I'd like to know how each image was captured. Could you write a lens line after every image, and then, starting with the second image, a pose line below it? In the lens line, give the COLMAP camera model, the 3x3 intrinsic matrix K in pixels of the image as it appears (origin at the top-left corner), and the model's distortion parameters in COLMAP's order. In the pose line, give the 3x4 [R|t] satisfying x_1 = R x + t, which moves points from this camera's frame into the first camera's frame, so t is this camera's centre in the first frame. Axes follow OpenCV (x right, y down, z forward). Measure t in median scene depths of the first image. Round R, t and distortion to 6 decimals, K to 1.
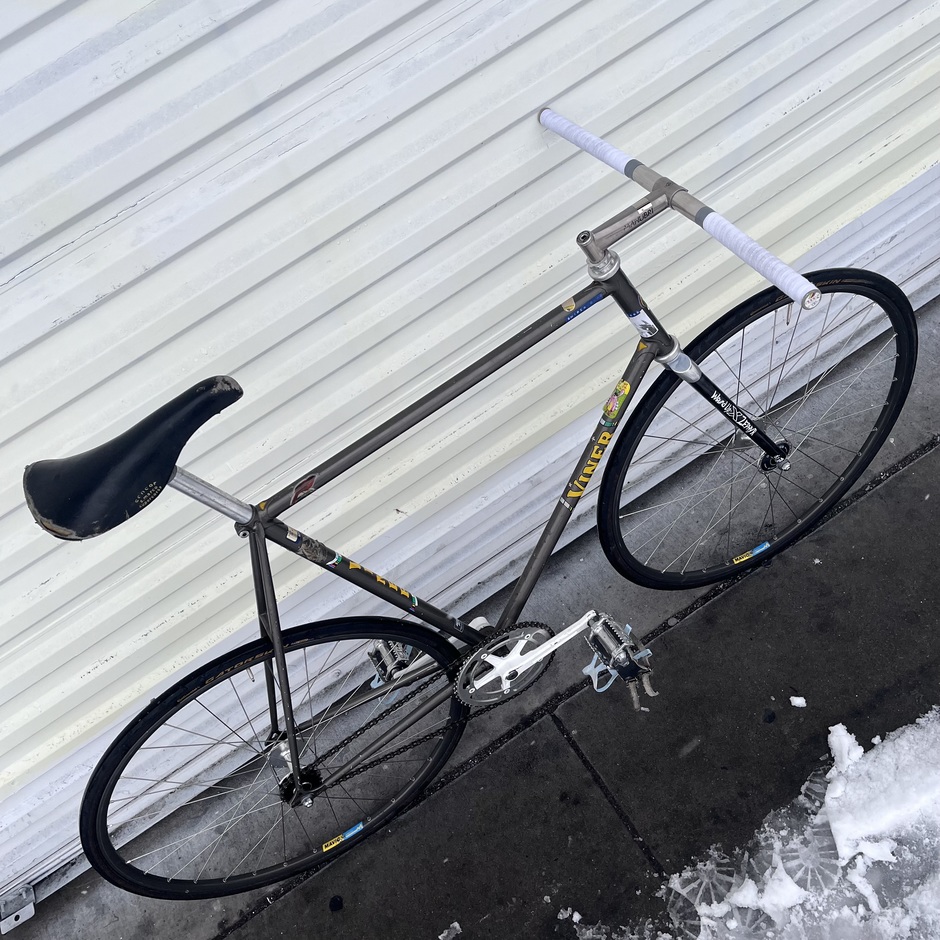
lens RADIAL K [[926.4, 0, 458.8], [0, 926.4, 463.9], [0, 0, 1]] dist [0.020376, -0.021552]
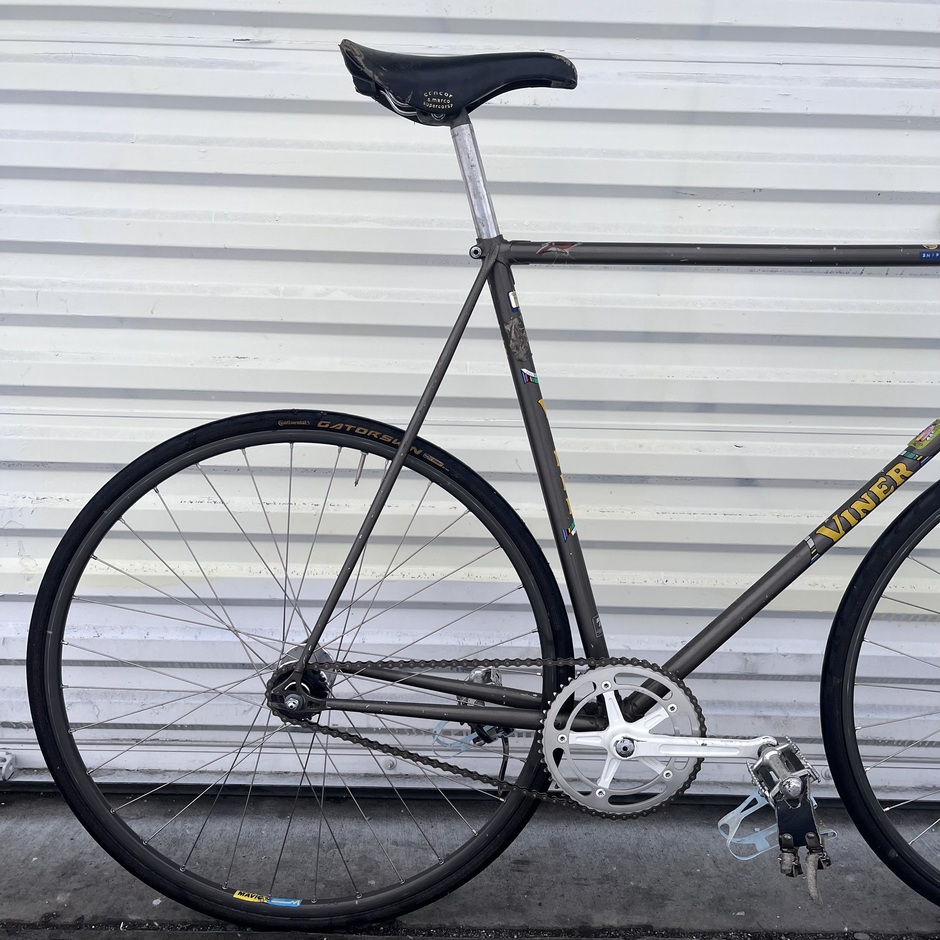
lens RADIAL K [[926.4, 0, 458.8], [0, 926.4, 463.9], [0, 0, 1]] dist [0.020376, -0.021552]
pose [[0.822868, 0.411783, -0.391565, 0.121939], [-0.563902, 0.676683, -0.473409, 0.424943], [0.070024, 0.610357, 0.789025, 0.282656]]
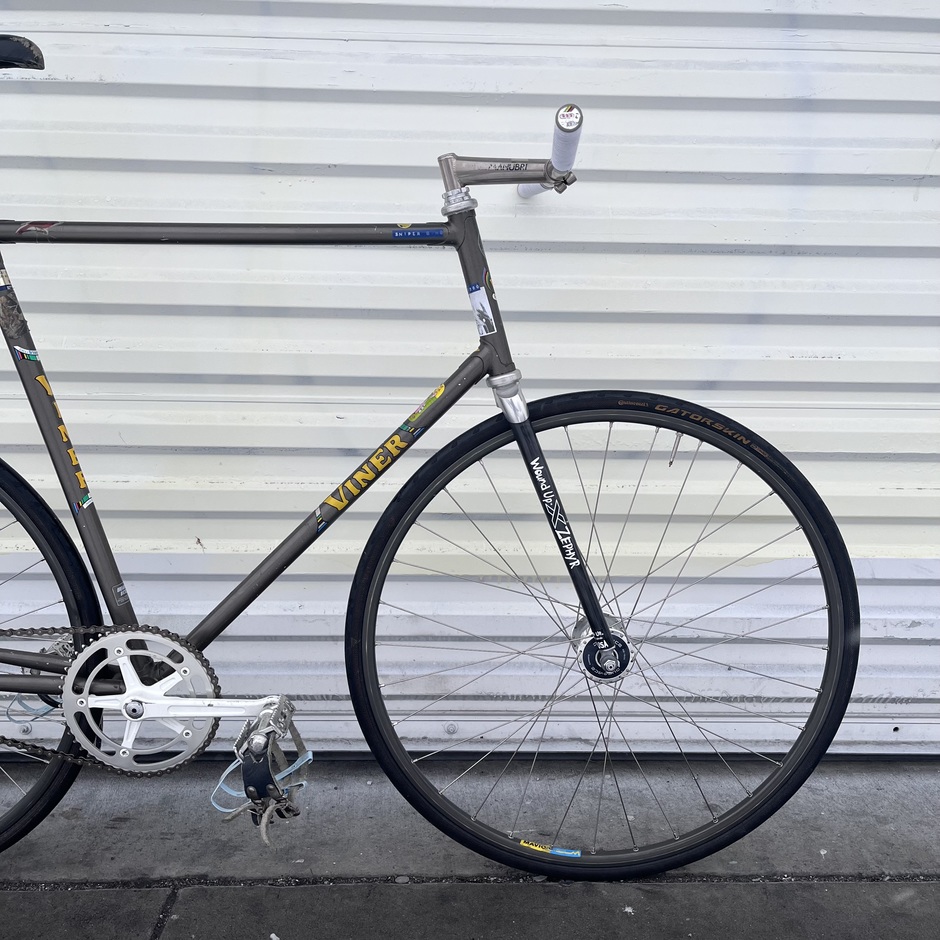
lens RADIAL K [[925.1, 0, 470.0], [0, 925.1, 470.0], [0, 0, 1]] dist [0.037083, -0.059103]
pose [[0.840121, 0.417924, -0.345741, 0.395790], [-0.539977, 0.704599, -0.460396, 0.254083], [0.051198, 0.573480, 0.817618, 0.280493]]
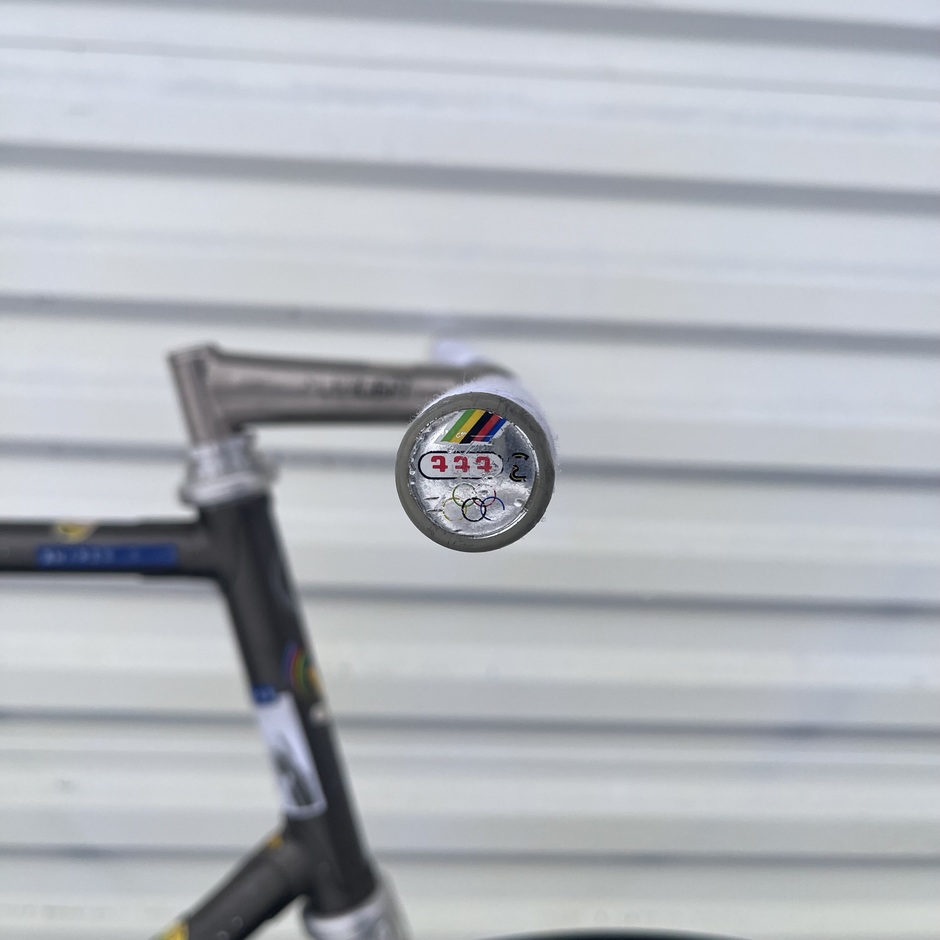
lens RADIAL K [[985.1, 0, 468.6], [0, 985.1, 440.1], [0, 0, 1]] dist [0.001910, -0.013259]
pose [[0.840116, 0.415061, -0.349184, 0.236406], [-0.542252, 0.658078, -0.522395, -0.057439], [0.012965, 0.628218, 0.777929, 0.486148]]
